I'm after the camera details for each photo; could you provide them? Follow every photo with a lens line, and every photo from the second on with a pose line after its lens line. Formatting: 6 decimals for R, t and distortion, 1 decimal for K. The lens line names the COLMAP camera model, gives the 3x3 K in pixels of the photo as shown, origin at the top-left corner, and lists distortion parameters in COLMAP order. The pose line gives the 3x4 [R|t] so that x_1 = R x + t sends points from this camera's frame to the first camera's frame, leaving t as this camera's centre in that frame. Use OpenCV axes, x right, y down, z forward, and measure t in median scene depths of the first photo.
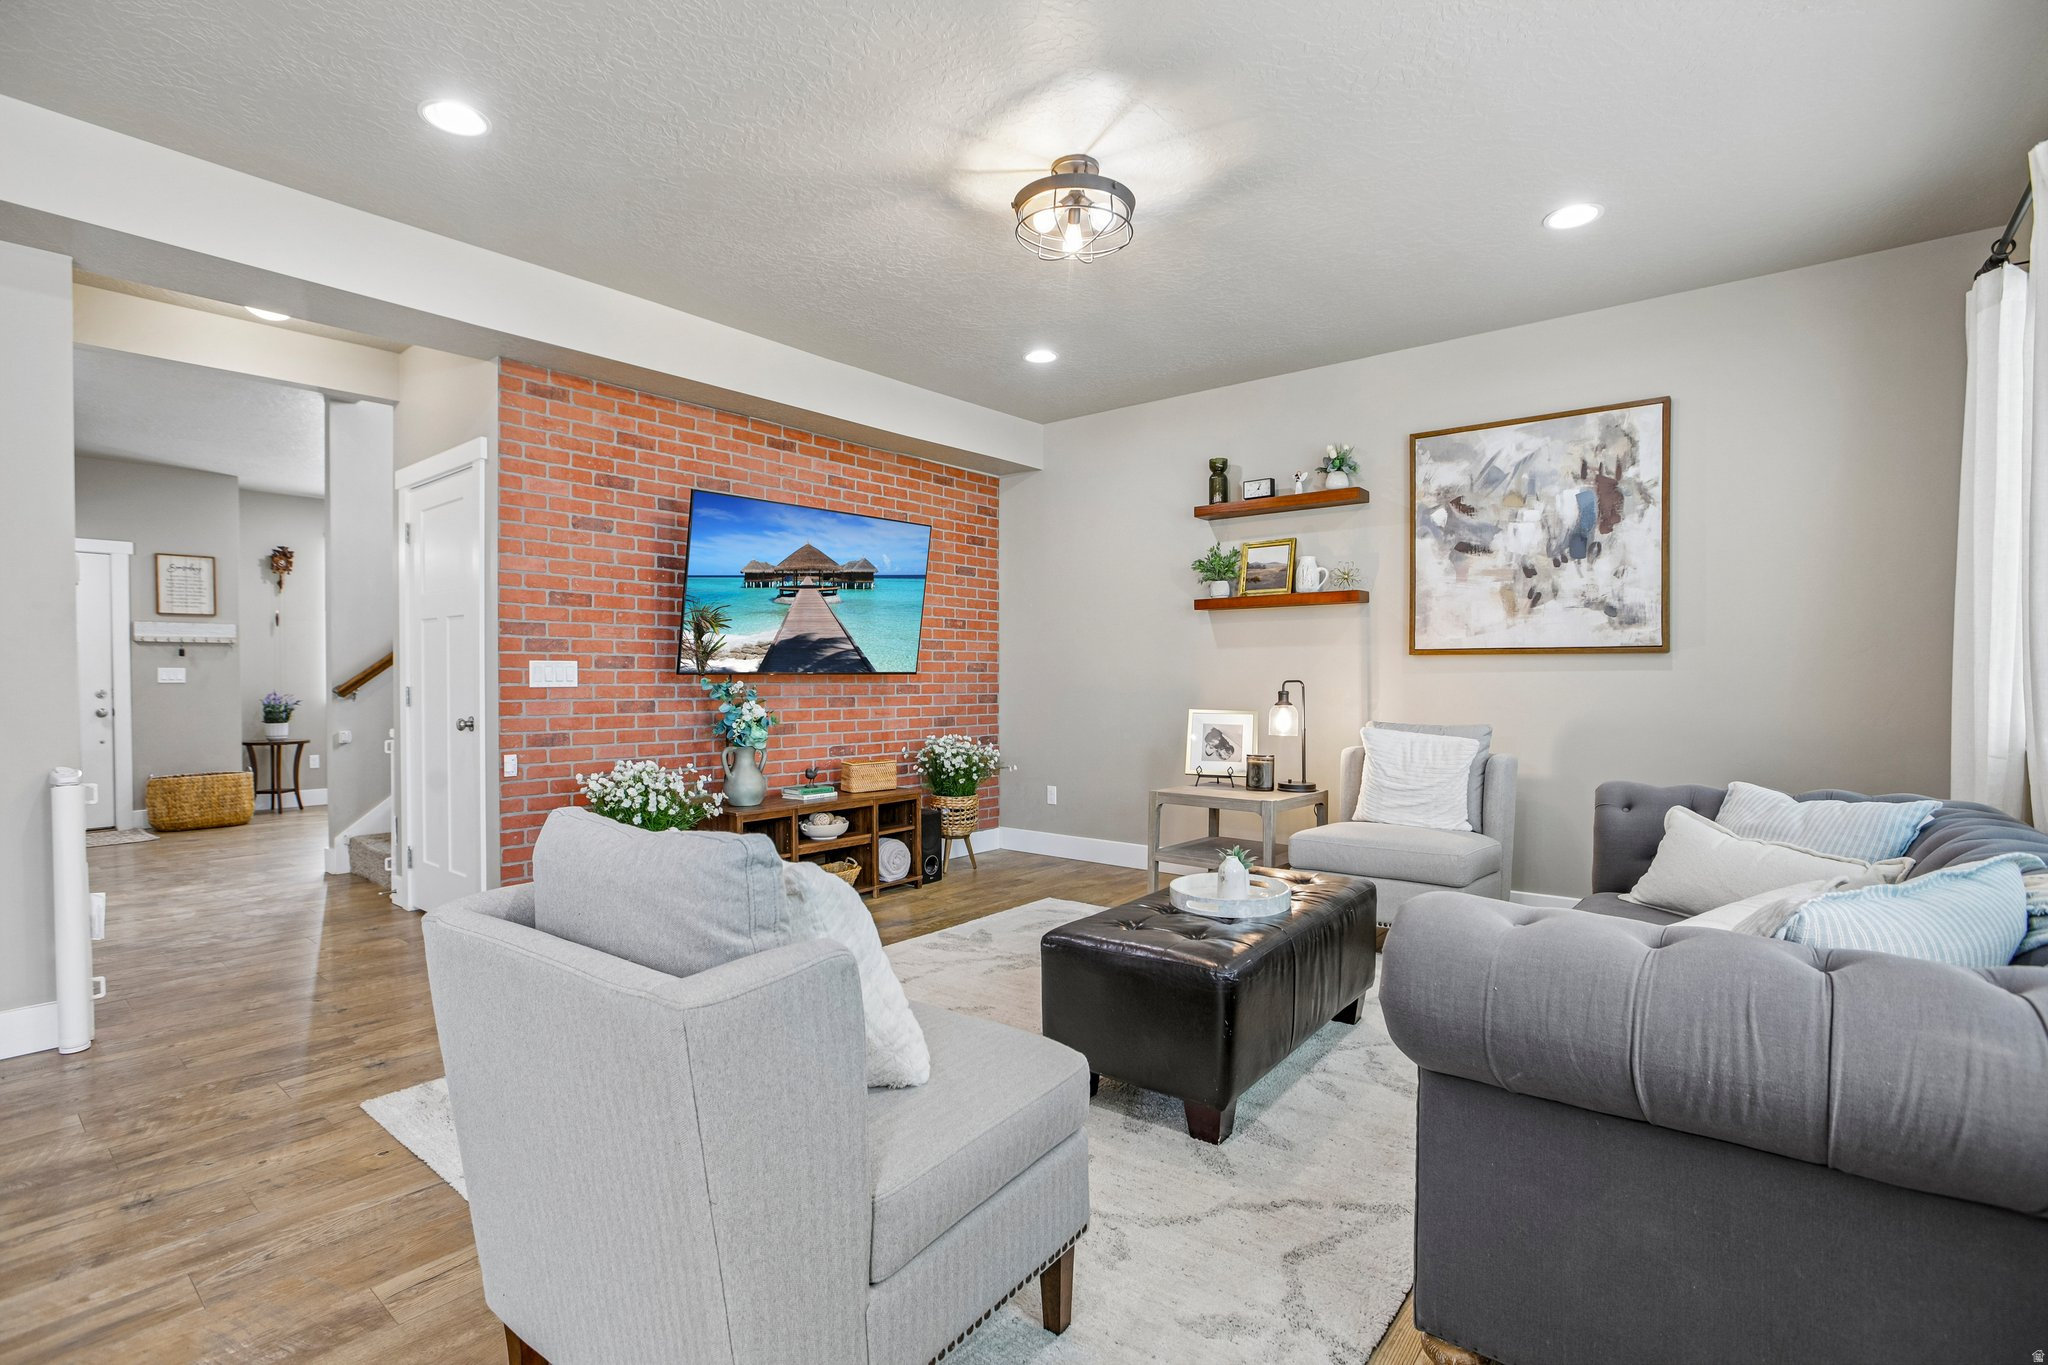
lens RADIAL K [[956.9, 0, 1024.0], [0, 956.9, 682.5], [0, 0, 1]] dist [-0.055352, 0.021919]
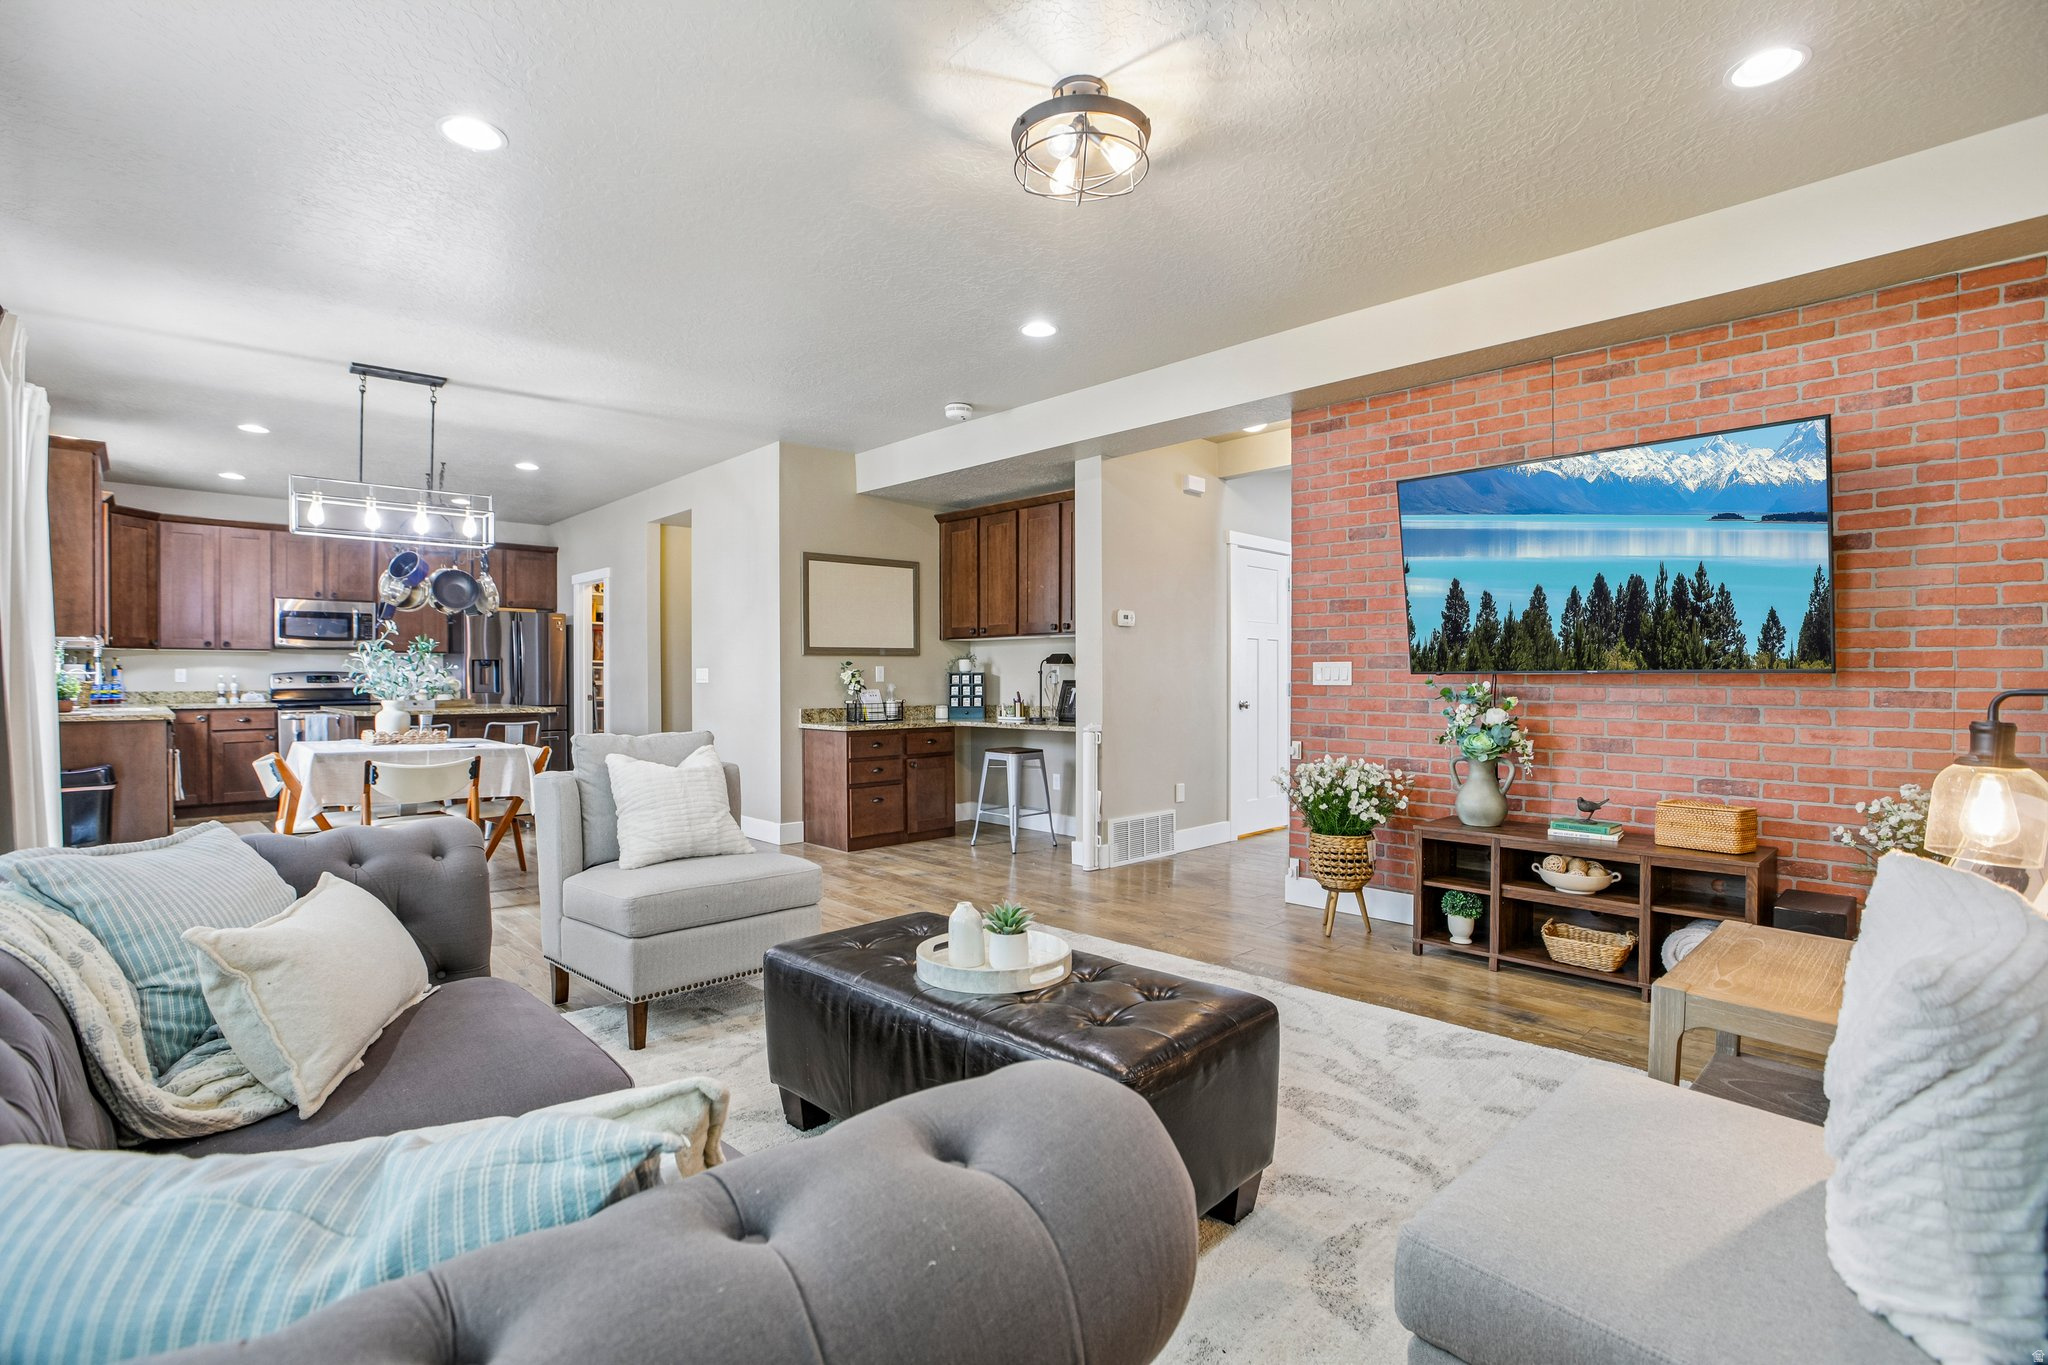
lens RADIAL K [[956.9, 0, 1024.0], [0, 956.9, 682.5], [0, 0, 1]] dist [-0.055352, 0.021919]
pose [[-0.115087, 0.006064, -0.993337, 0.643867], [-0.008167, 0.999942, 0.007051, -0.003334], [0.993322, 0.008924, -0.115030, 0.730962]]
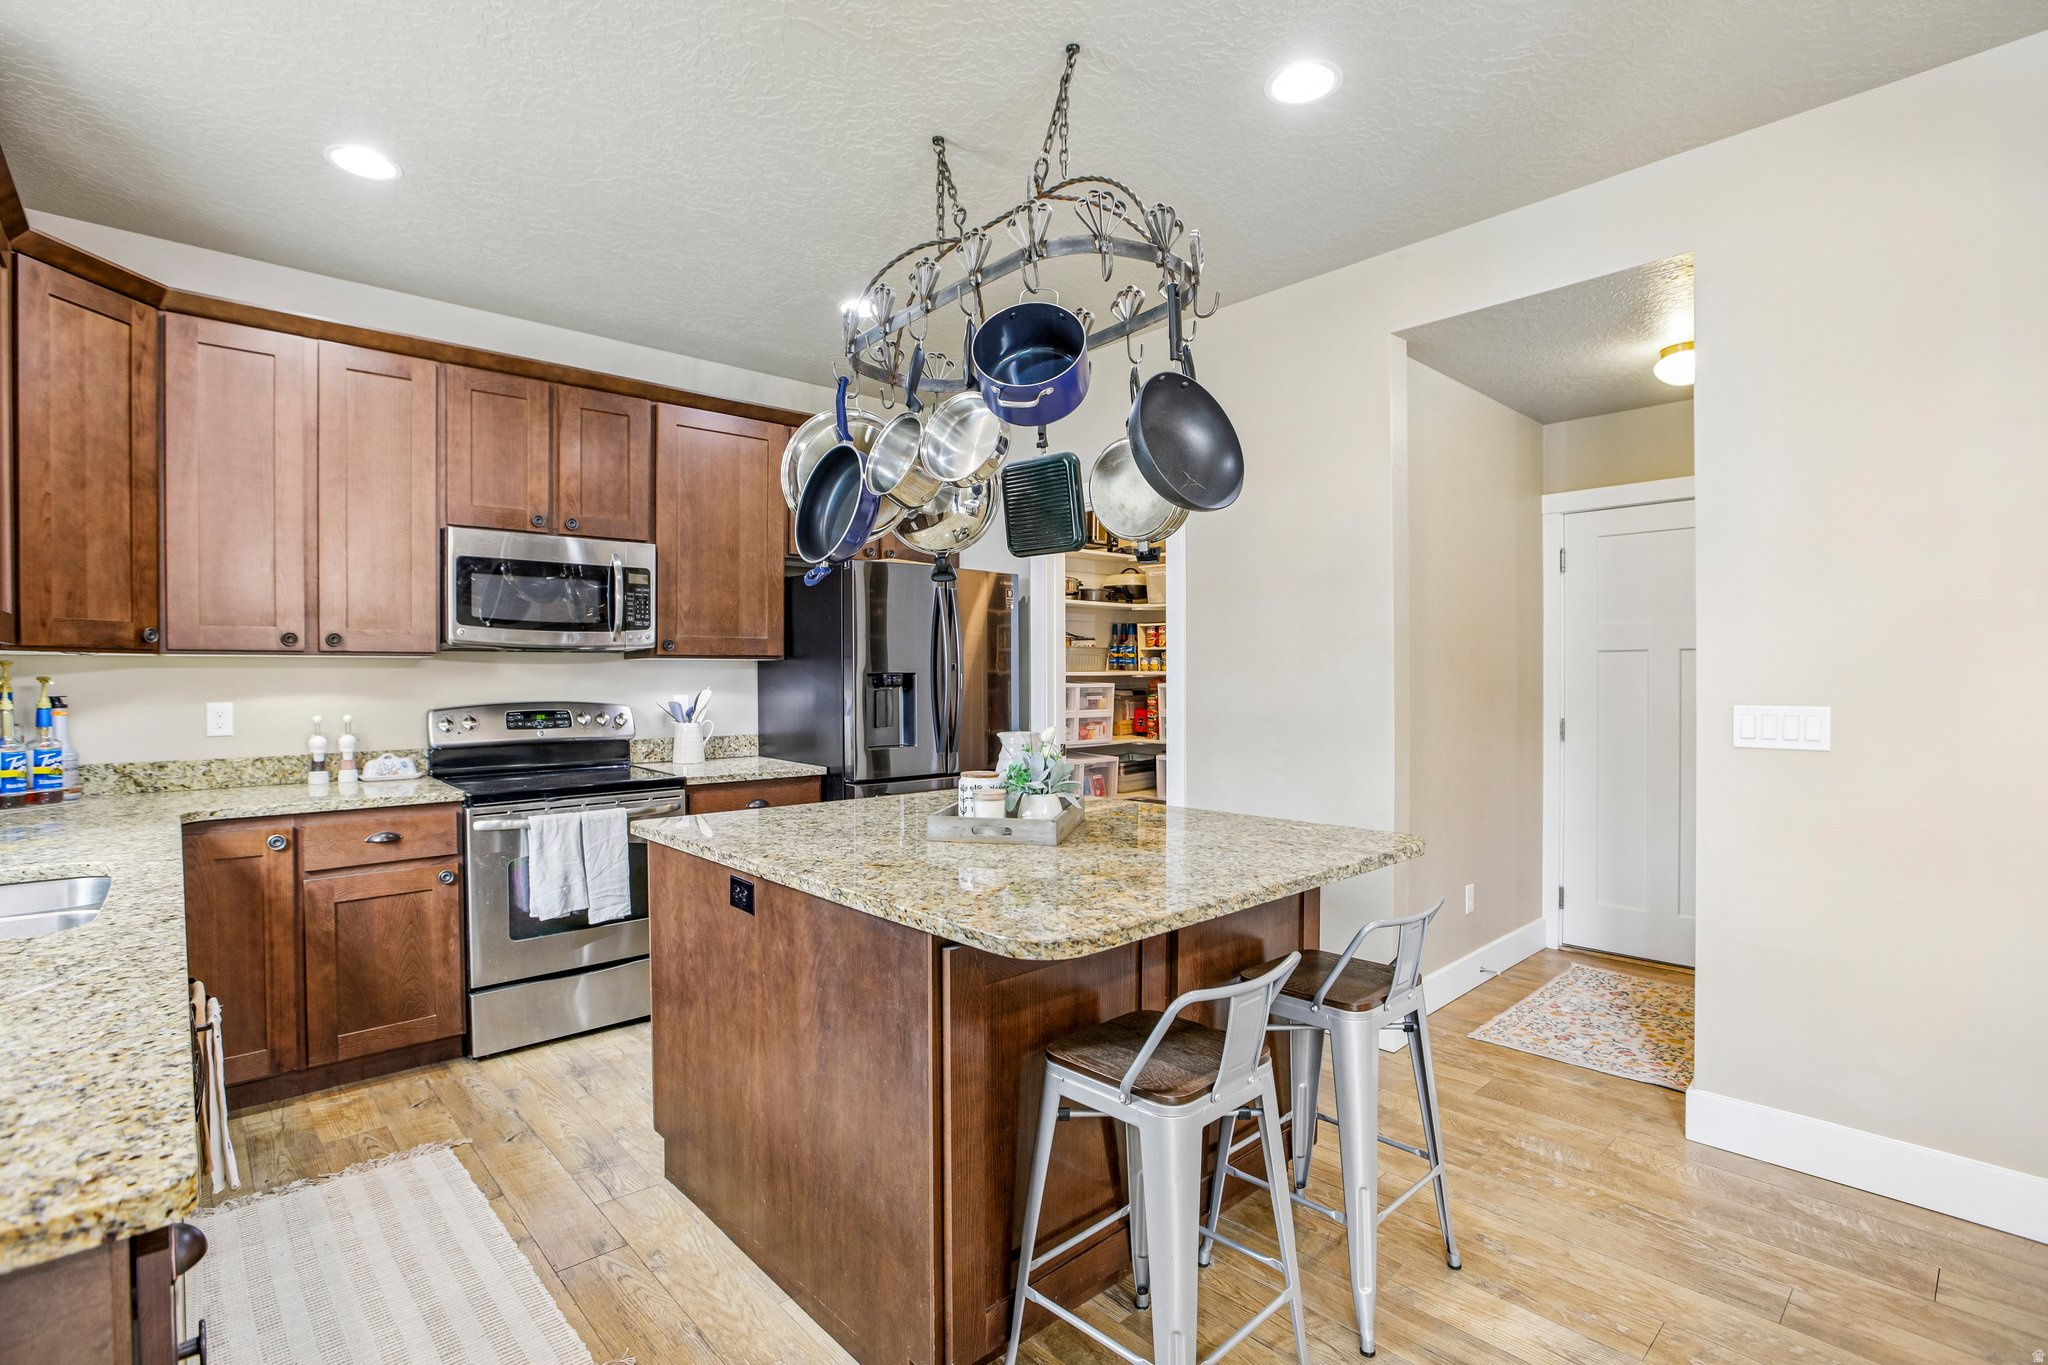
lens RADIAL K [[956.9, 0, 1024.0], [0, 956.9, 682.5], [0, 0, 1]] dist [-0.055352, 0.021919]
pose [[-0.137450, 0.008915, -0.990469, -0.357147], [-0.005148, 0.999940, 0.009715, -0.029794], [0.990495, 0.006434, -0.137396, -0.419456]]
